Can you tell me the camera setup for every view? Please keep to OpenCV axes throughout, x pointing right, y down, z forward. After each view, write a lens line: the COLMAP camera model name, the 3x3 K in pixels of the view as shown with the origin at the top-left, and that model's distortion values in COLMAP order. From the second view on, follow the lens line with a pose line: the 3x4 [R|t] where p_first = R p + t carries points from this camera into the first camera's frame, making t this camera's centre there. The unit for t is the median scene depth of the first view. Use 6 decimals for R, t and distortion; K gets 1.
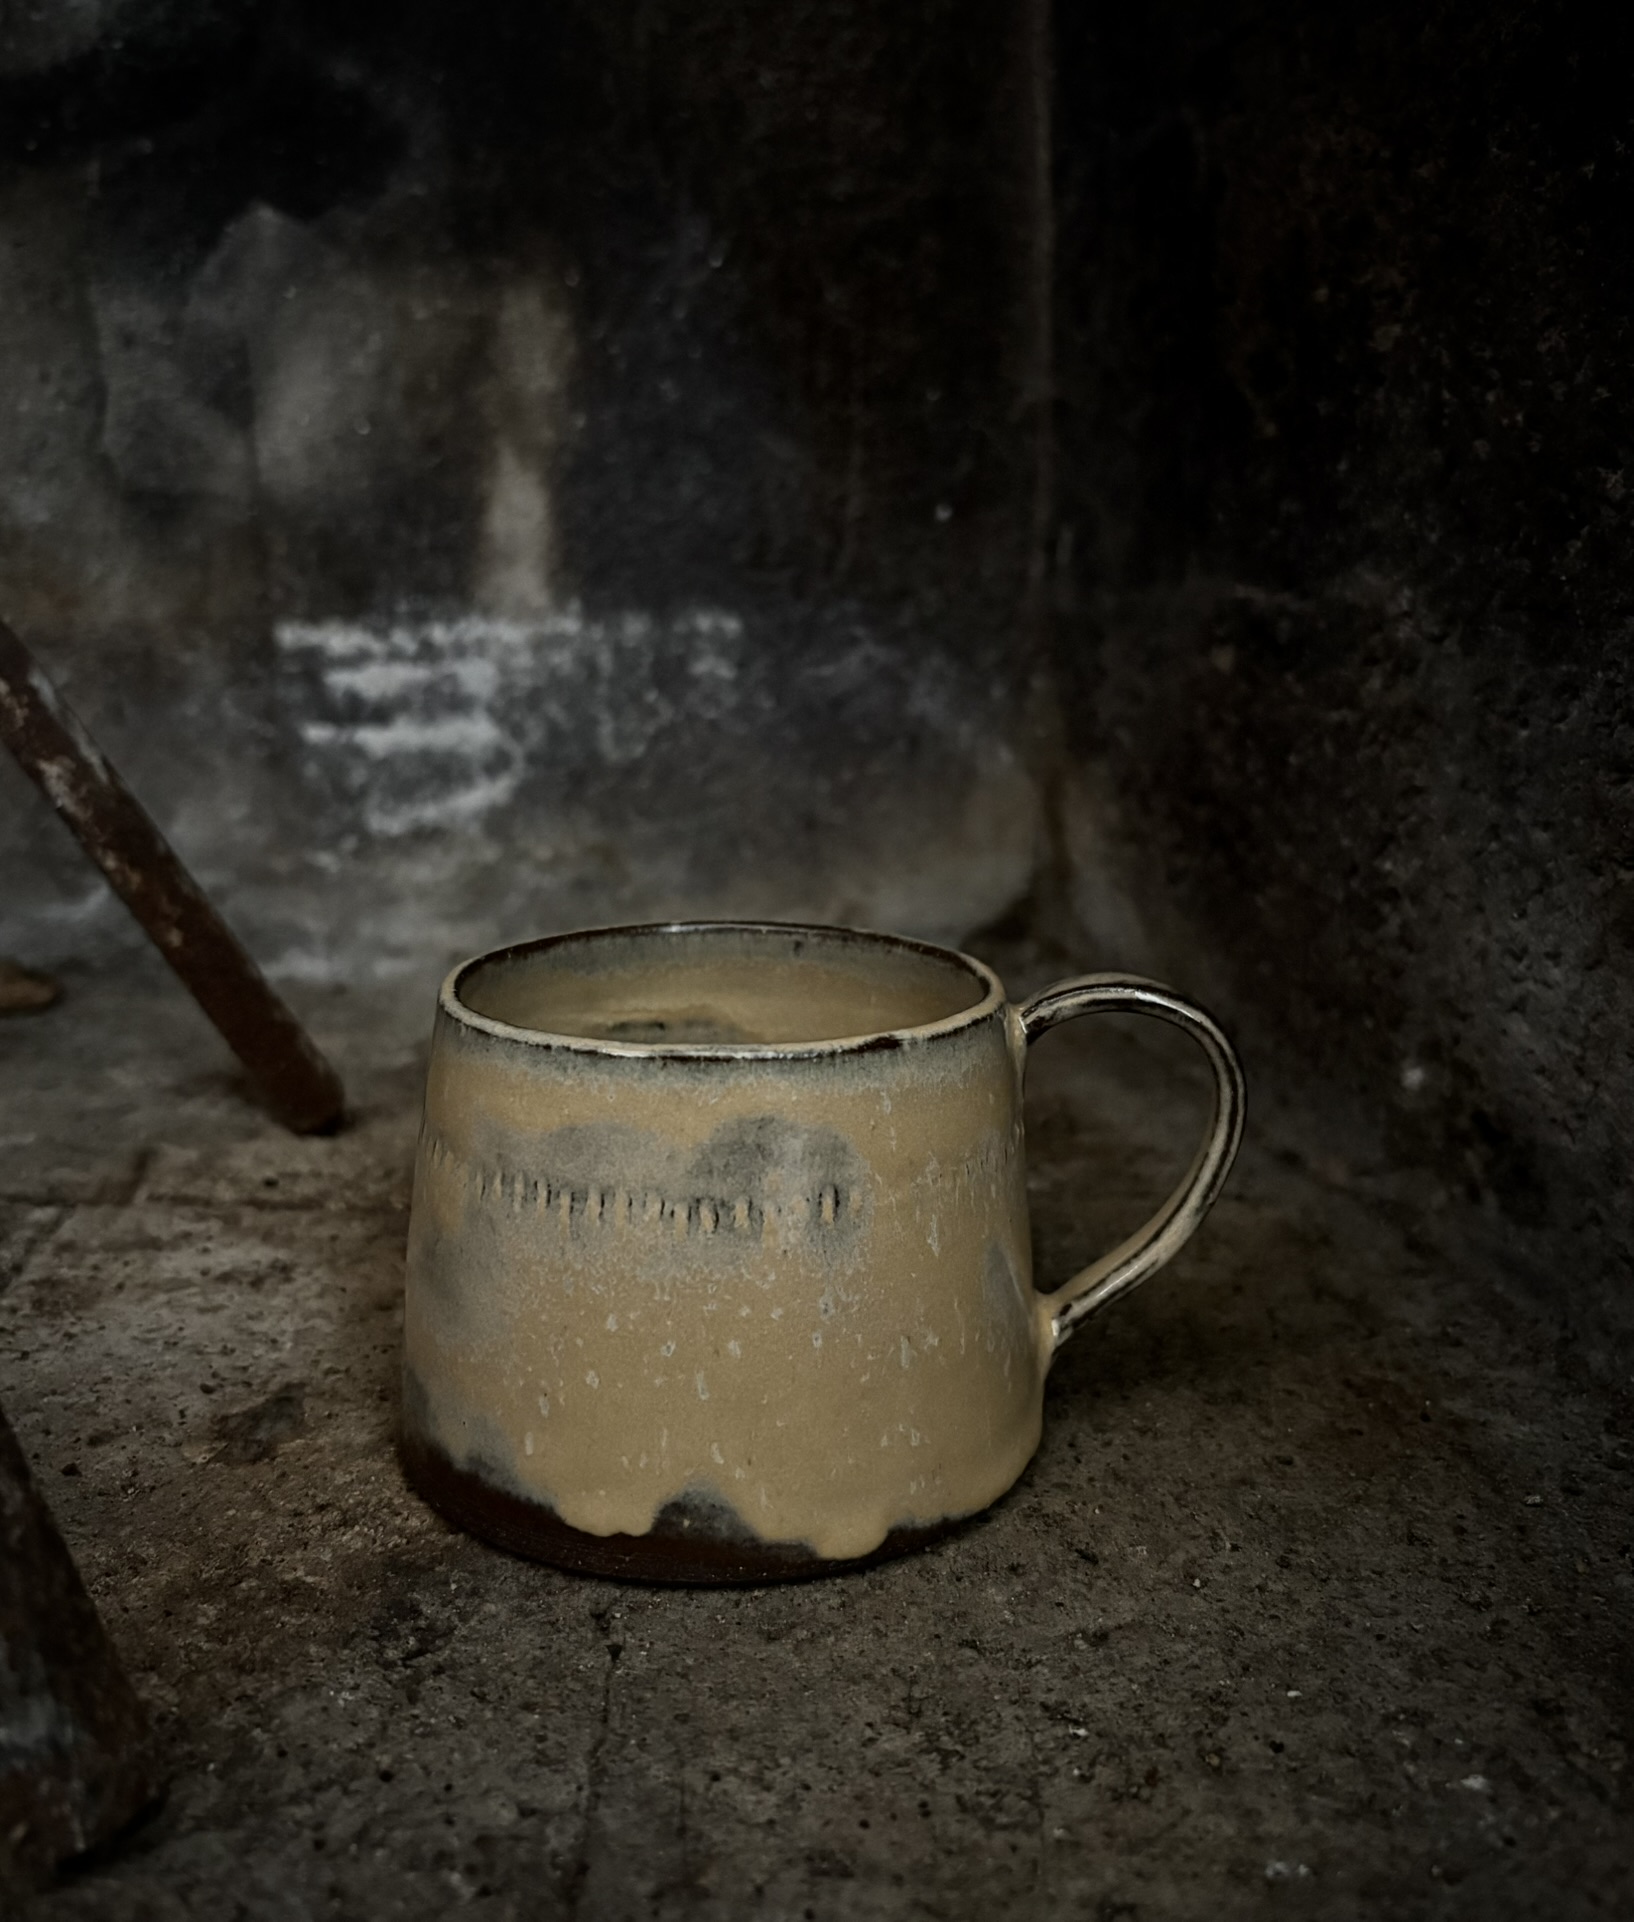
lens RADIAL K [[1822.6, 0, 824.9], [0, 1822.6, 985.4], [0, 0, 1]] dist [-0.069725, 0.145801]
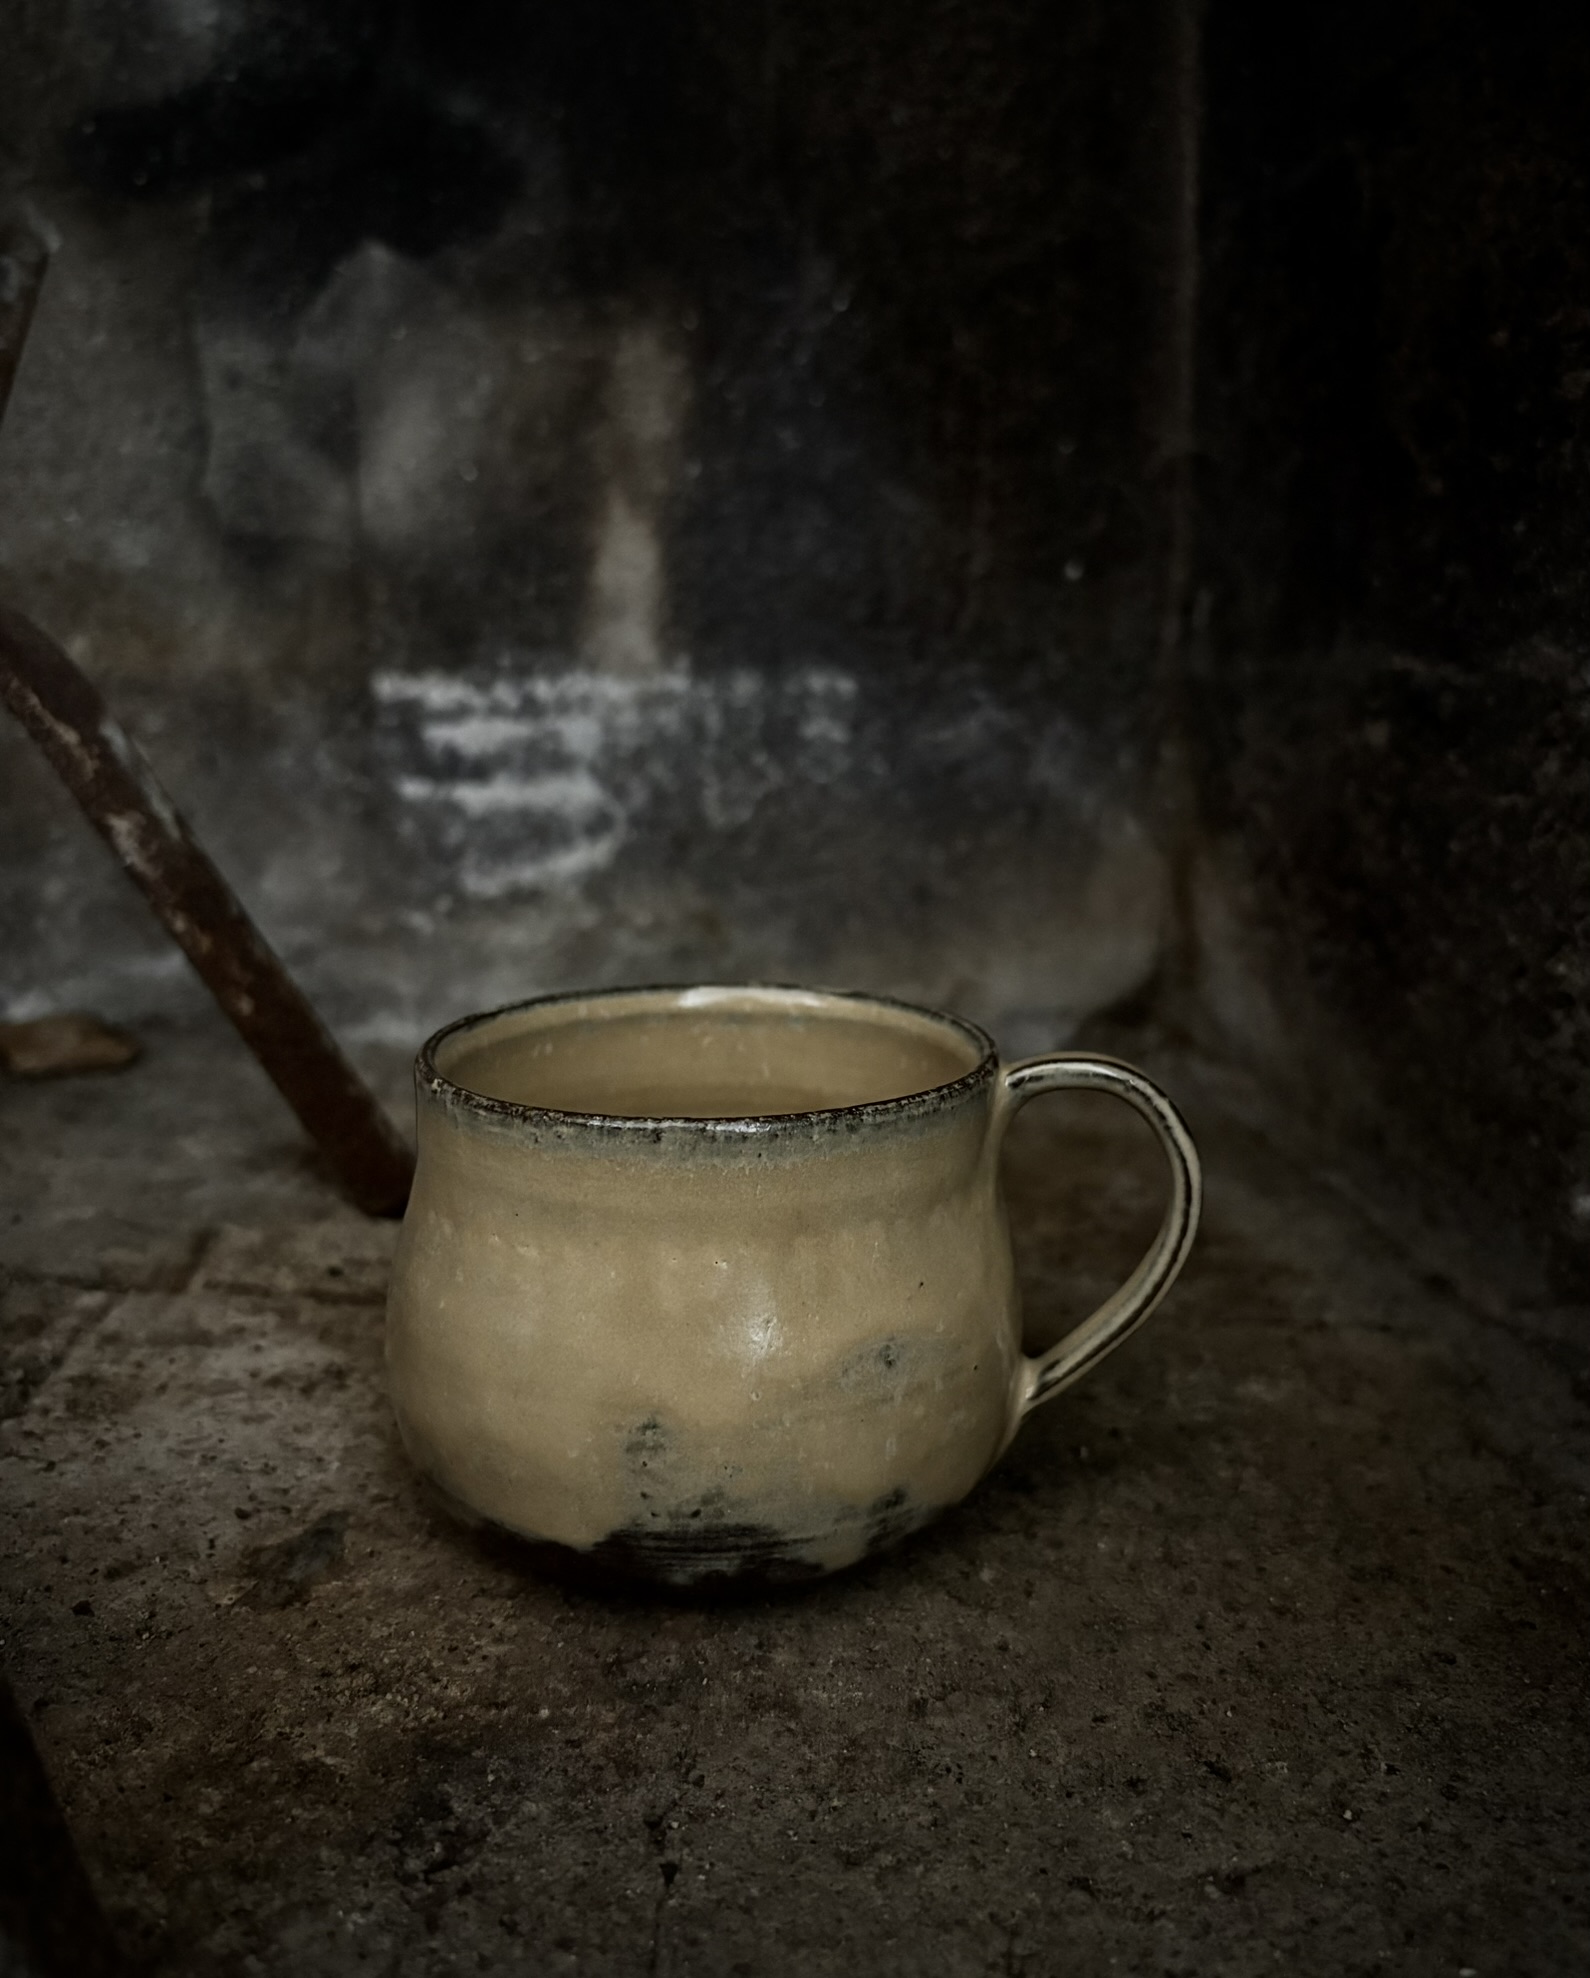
lens RADIAL K [[1813.0, 0, 843.9], [0, 1813.0, 1007.9], [0, 0, 1]] dist [-0.036227, 0.070642]
pose [[0.998350, 0.028548, -0.049820, -0.001371], [-0.029432, 0.999420, -0.017114, -0.030124], [0.049303, 0.018552, 0.998612, 0.124430]]
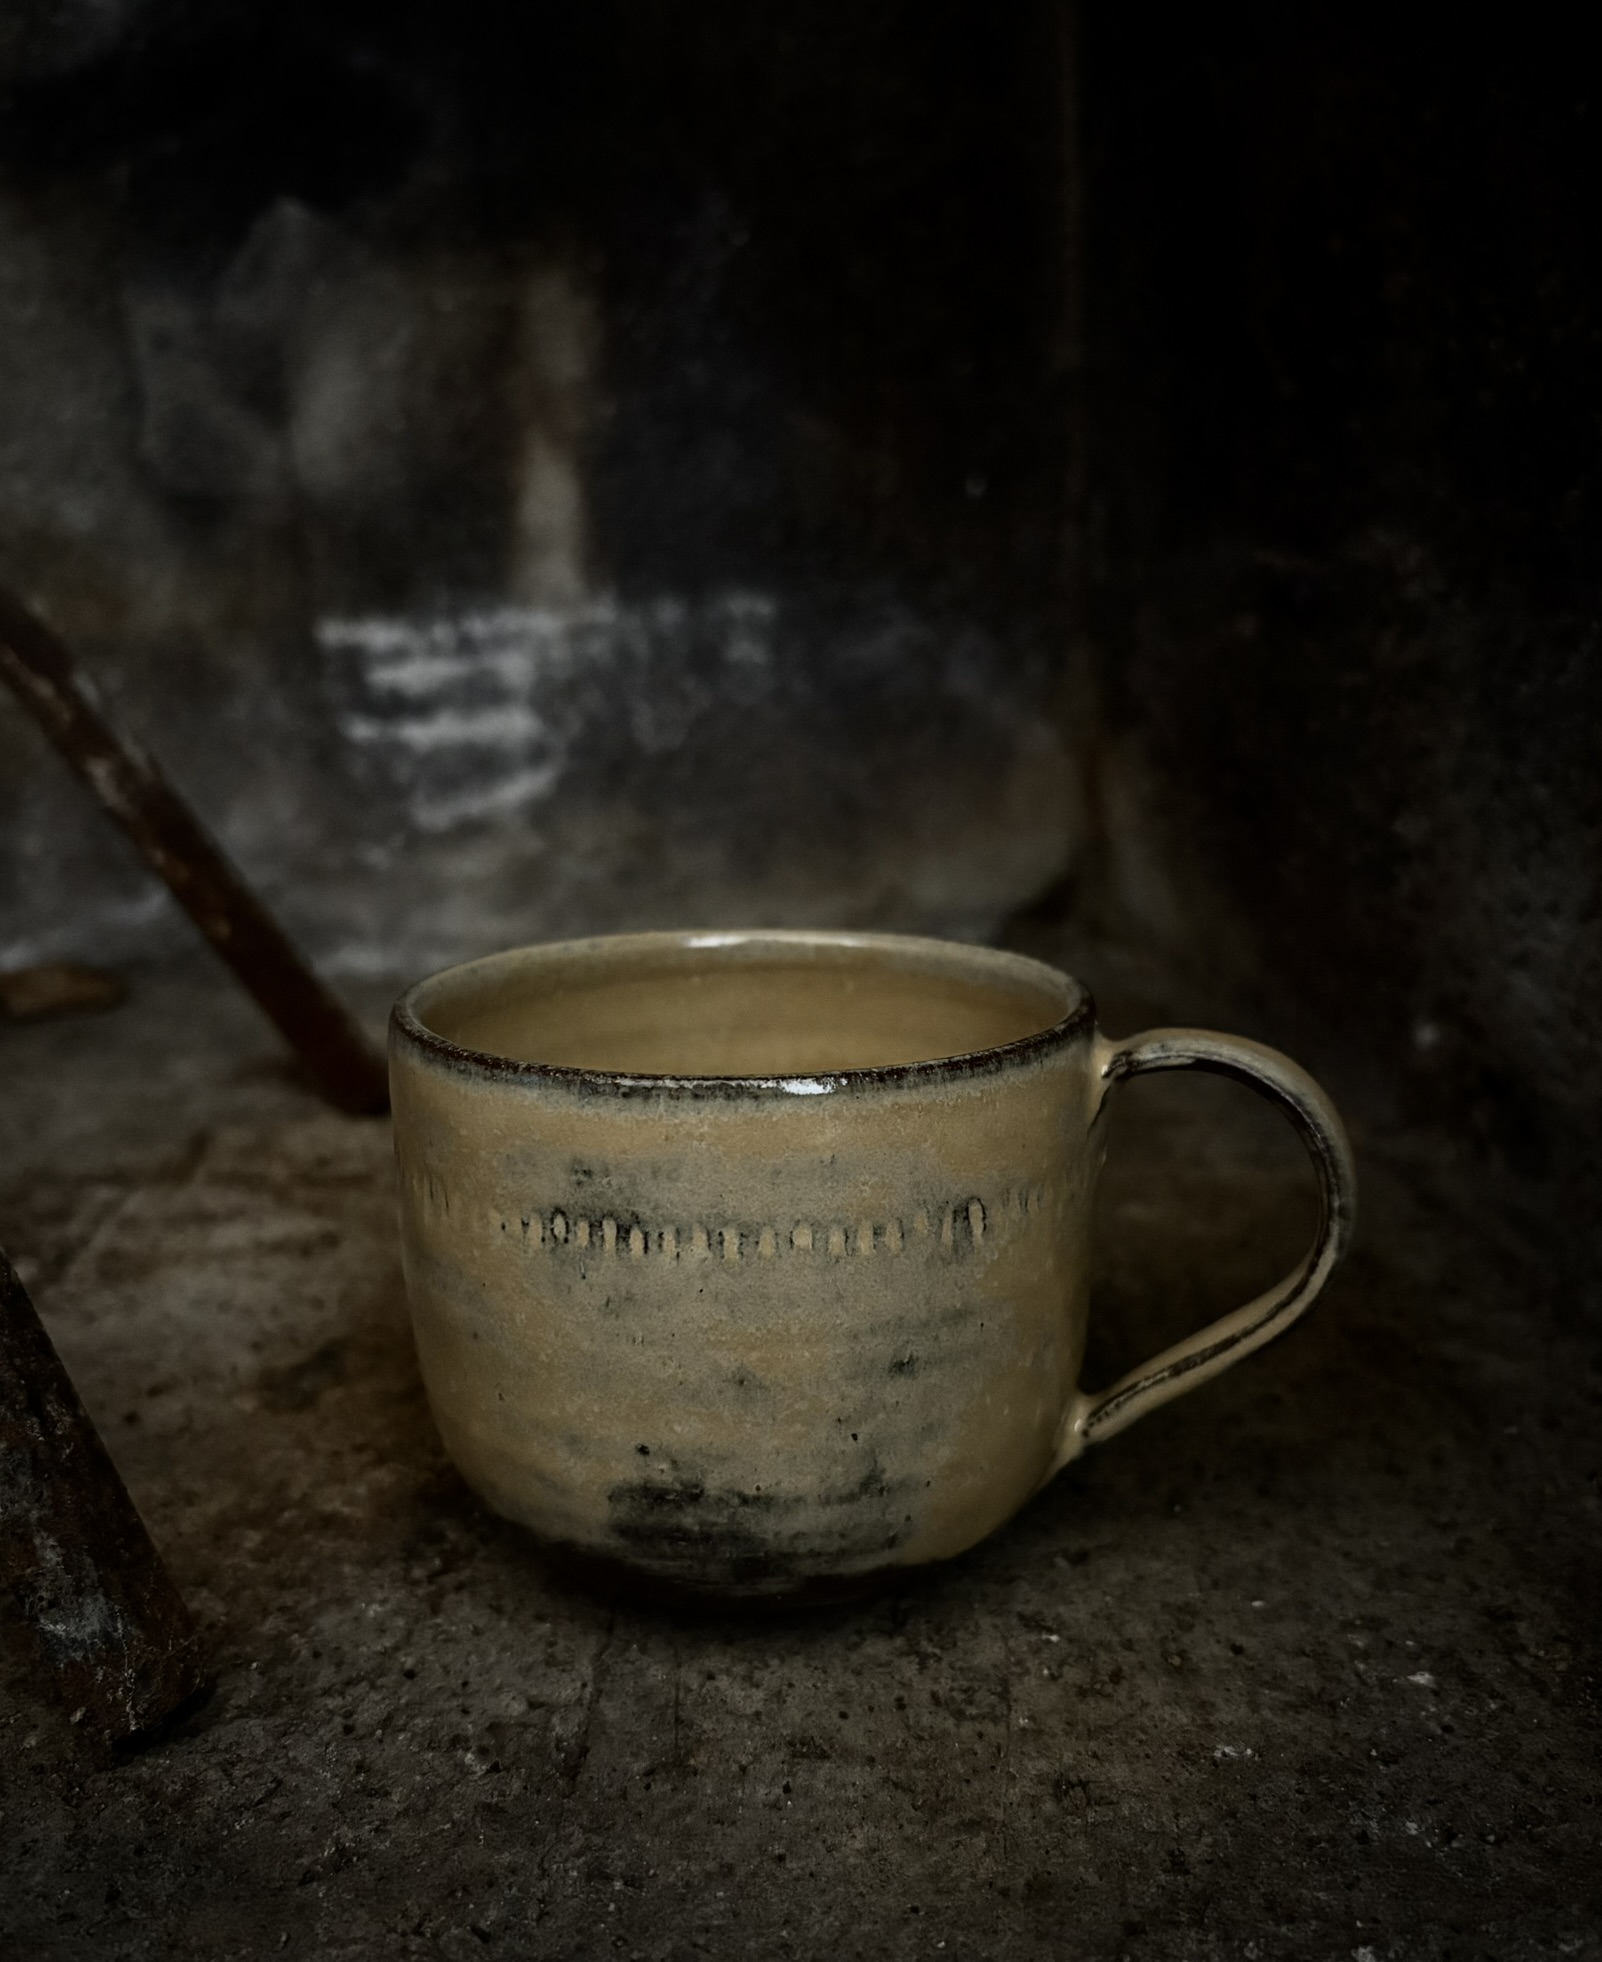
lens RADIAL K [[1842.6, 0, 808.5], [0, 1842.6, 1107.0], [0, 0, 1]] dist [-0.113086, 0.224678]
pose [[0.998343, -0.017436, -0.054835, 0.053113], [0.021054, 0.997590, 0.066110, 0.022772], [0.053550, -0.067155, 0.996305, -0.050429]]
